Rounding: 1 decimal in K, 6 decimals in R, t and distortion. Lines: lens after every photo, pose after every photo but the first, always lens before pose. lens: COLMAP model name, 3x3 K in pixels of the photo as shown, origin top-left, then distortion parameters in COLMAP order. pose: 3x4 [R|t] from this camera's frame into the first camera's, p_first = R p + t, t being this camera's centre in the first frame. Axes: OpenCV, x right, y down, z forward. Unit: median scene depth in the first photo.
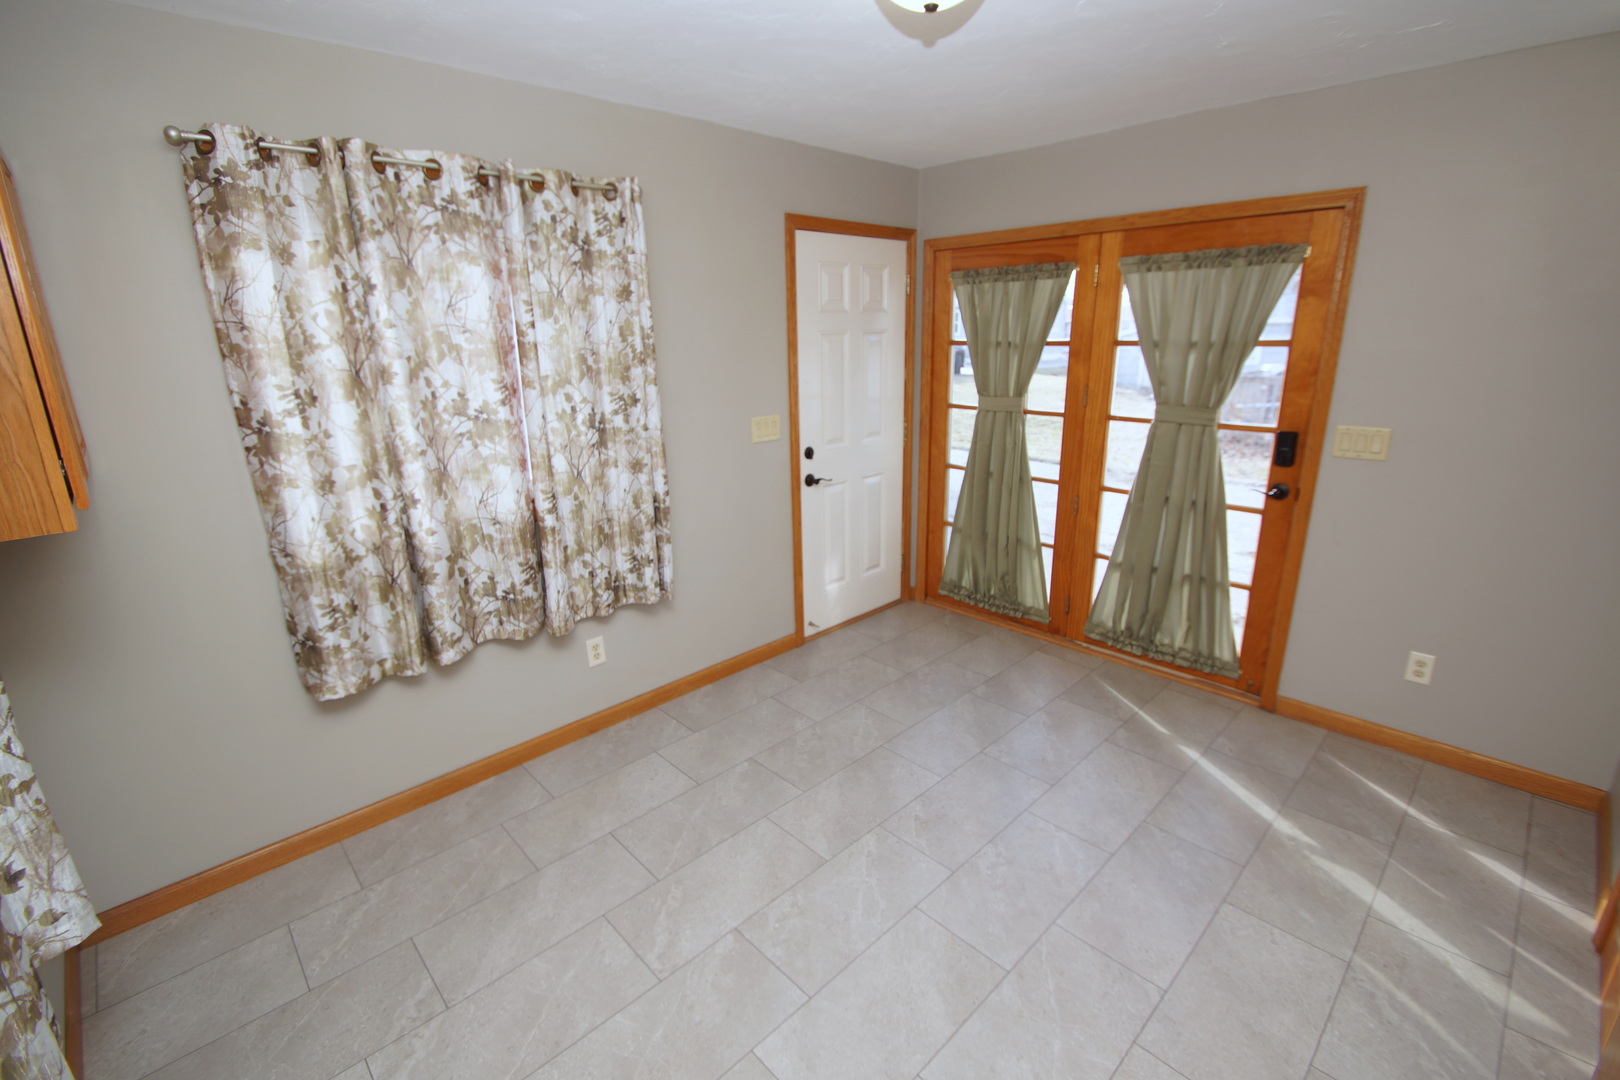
lens RADIAL K [[714.1, 0, 807.2], [0, 714.1, 531.6], [0, 0, 1]] dist [0.017156, -0.018603]
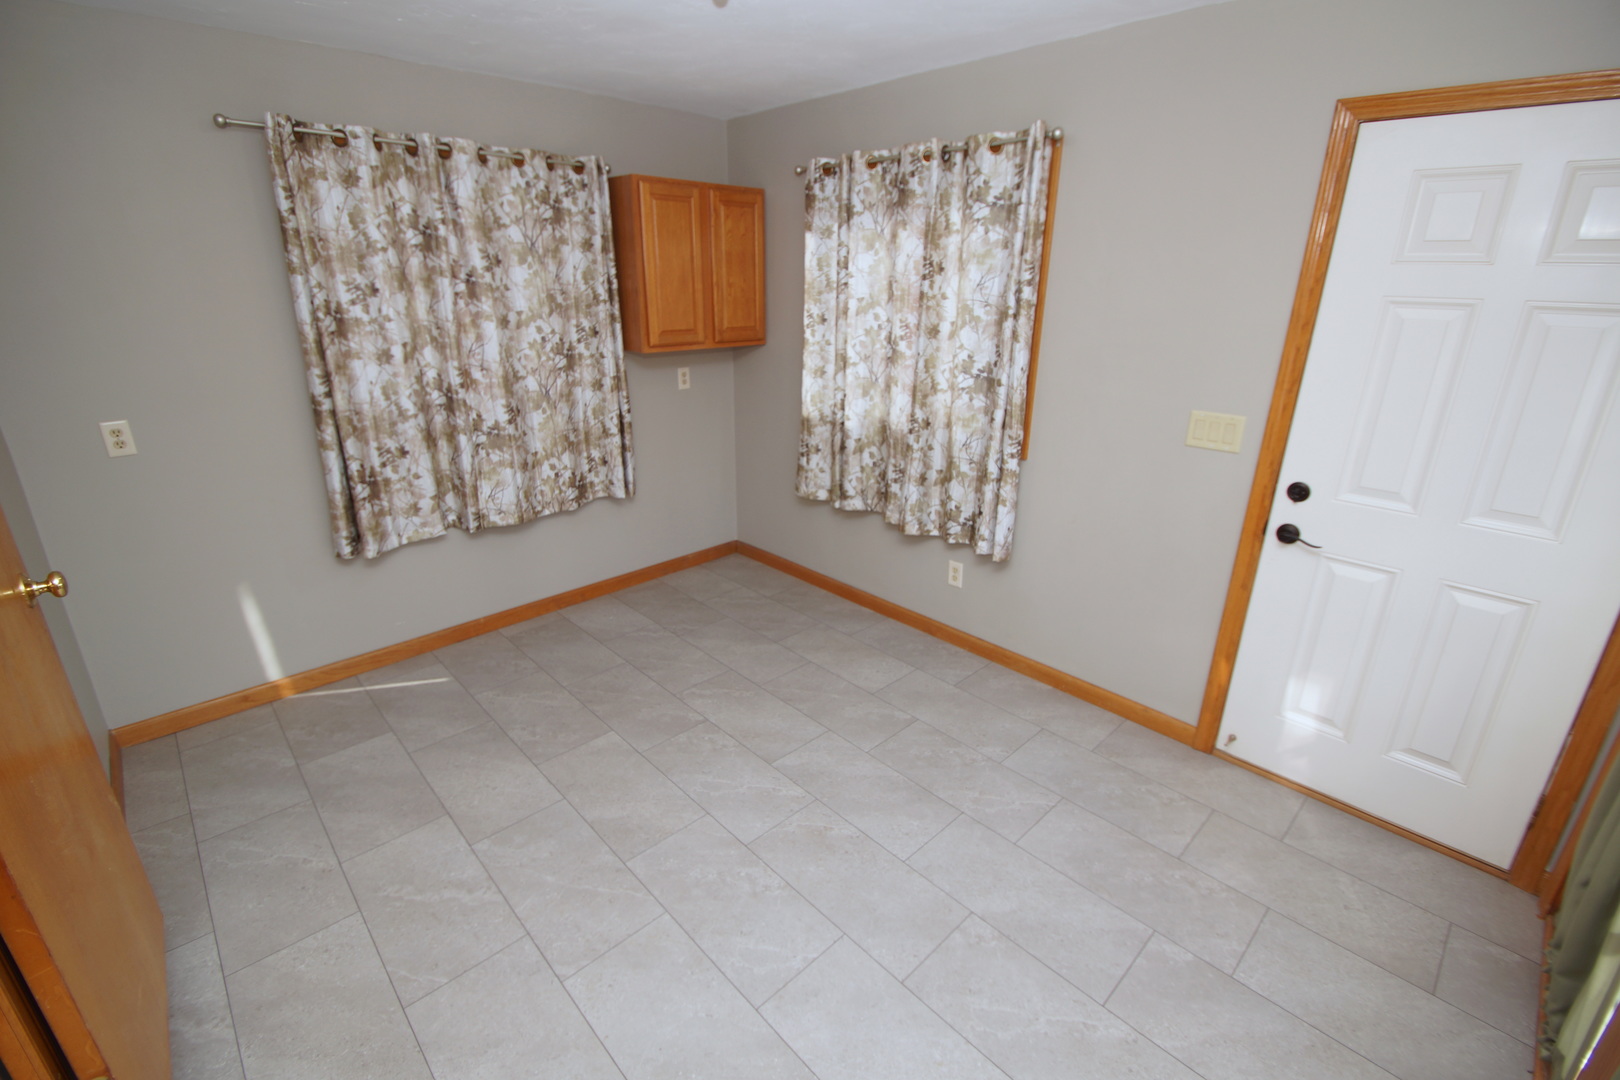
lens RADIAL K [[714.1, 0, 807.2], [0, 714.1, 531.6], [0, 0, 1]] dist [0.017156, -0.018603]
pose [[-0.007830, 0.351617, -0.936111, 0.679854], [-0.276976, 0.898750, 0.339900, -0.194364], [0.960845, 0.261942, 0.090352, 0.606103]]
